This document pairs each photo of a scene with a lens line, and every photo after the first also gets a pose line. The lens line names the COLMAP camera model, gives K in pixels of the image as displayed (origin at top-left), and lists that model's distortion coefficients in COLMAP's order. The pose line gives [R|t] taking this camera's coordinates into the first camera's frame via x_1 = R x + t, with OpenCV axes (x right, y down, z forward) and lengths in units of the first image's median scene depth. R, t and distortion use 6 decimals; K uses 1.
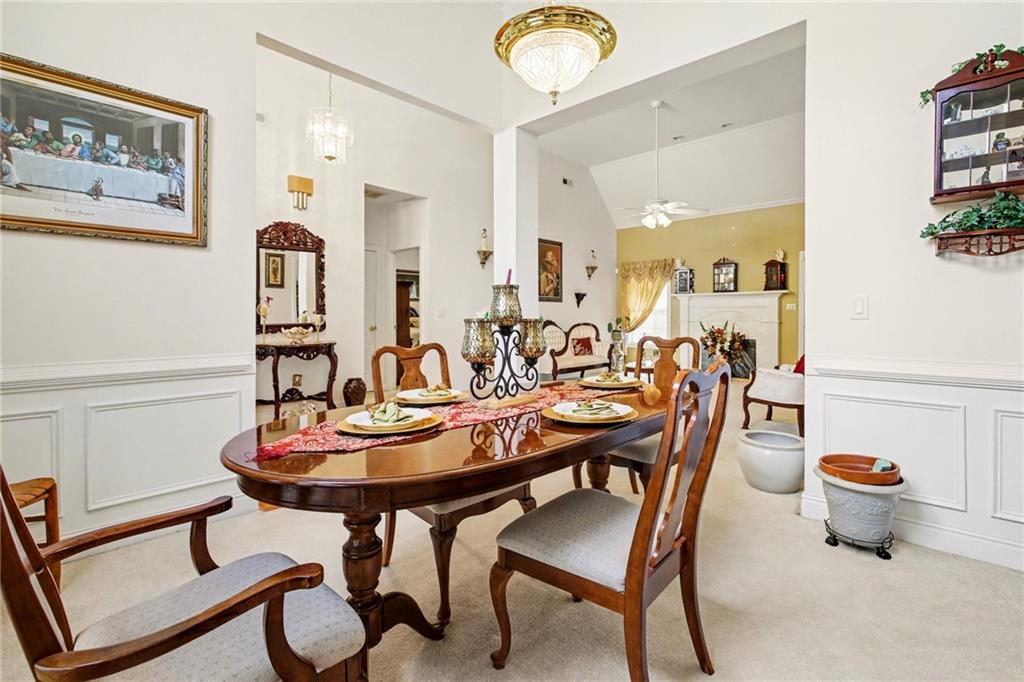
lens RADIAL K [[466.2, 0, 510.1], [0, 466.2, 330.4], [0, 0, 1]] dist [-0.003497, -0.000764]
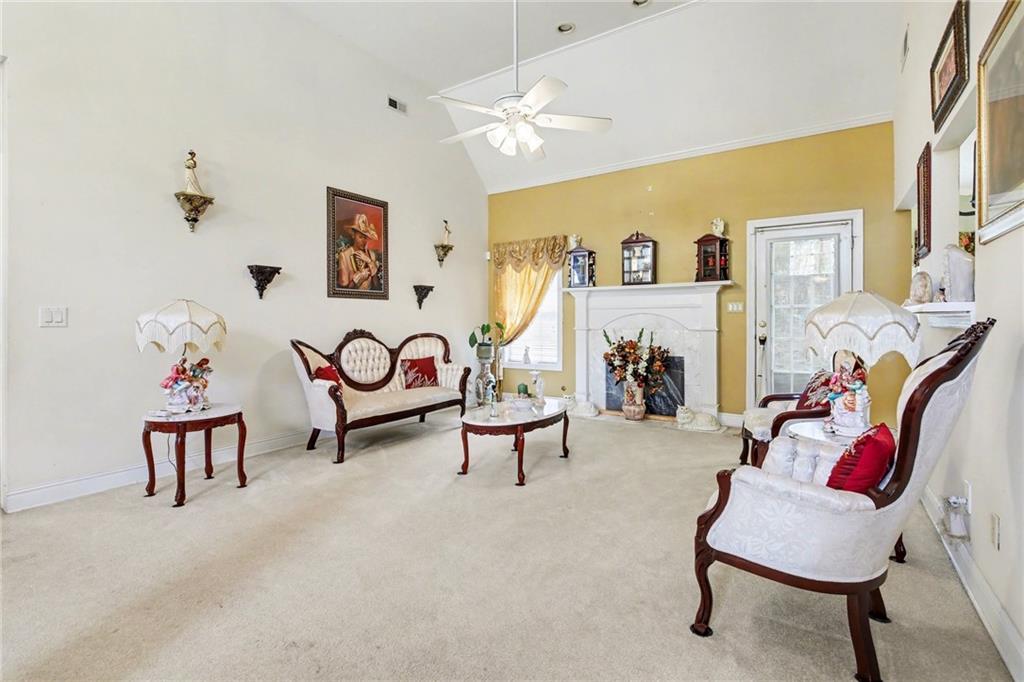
lens RADIAL K [[466.2, 0, 511.7], [0, 466.2, 340.2], [0, 0, 1]] dist [-0.003497, -0.000764]
pose [[0.985302, -0.011666, 0.170424, 0.170670], [0.010005, 0.999894, 0.010604, -0.012721], [-0.170529, -0.008743, 0.985314, 0.380613]]
